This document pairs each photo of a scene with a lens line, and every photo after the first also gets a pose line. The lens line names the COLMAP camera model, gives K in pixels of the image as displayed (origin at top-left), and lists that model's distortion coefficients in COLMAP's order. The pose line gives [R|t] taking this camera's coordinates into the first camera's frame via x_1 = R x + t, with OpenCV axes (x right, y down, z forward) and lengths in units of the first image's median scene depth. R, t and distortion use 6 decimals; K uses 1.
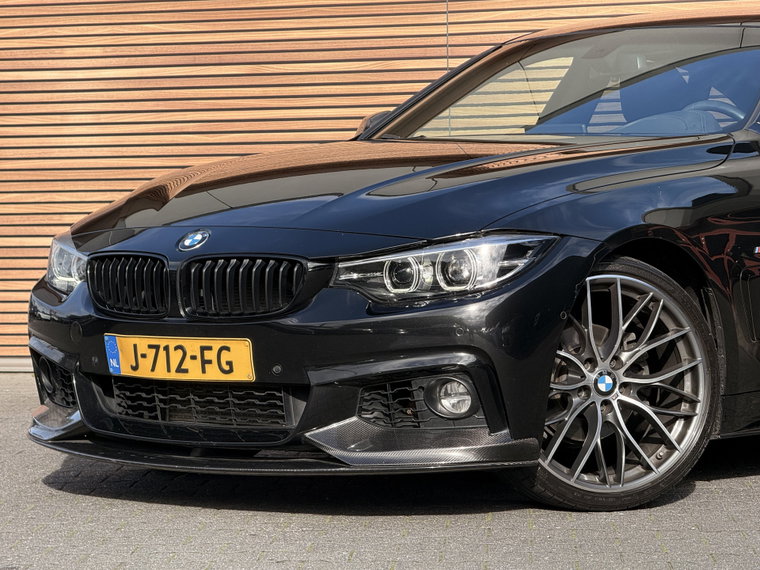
lens RADIAL K [[2680.6, 0, 376.5], [0, 2680.6, 281.4], [0, 0, 1]] dist [0.345638, 0.000000]
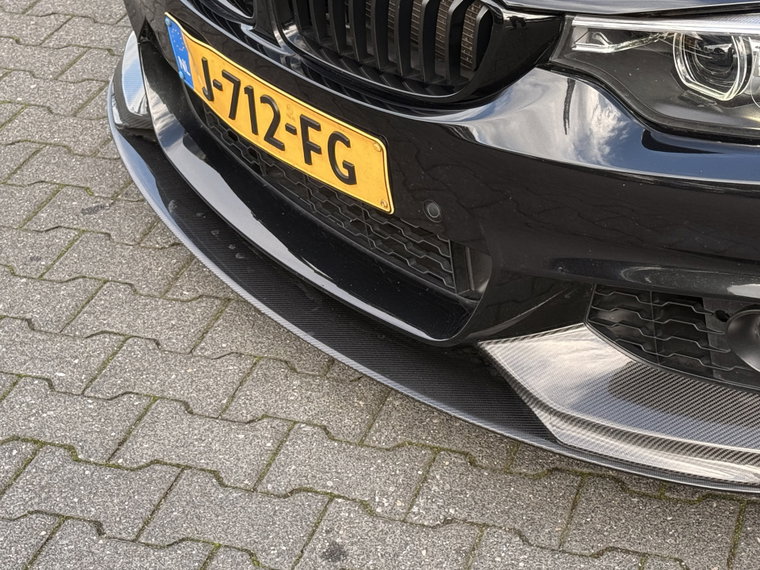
lens RADIAL K [[1805.0, 0, 375.2], [0, 1805.0, 282.2], [0, 0, 1]] dist [0.124020, 0.000000]
pose [[0.972630, 0.125303, -0.195677, 0.018387], [-0.017759, 0.879759, 0.475089, -0.109529], [0.231678, -0.458611, 0.857905, 0.692337]]
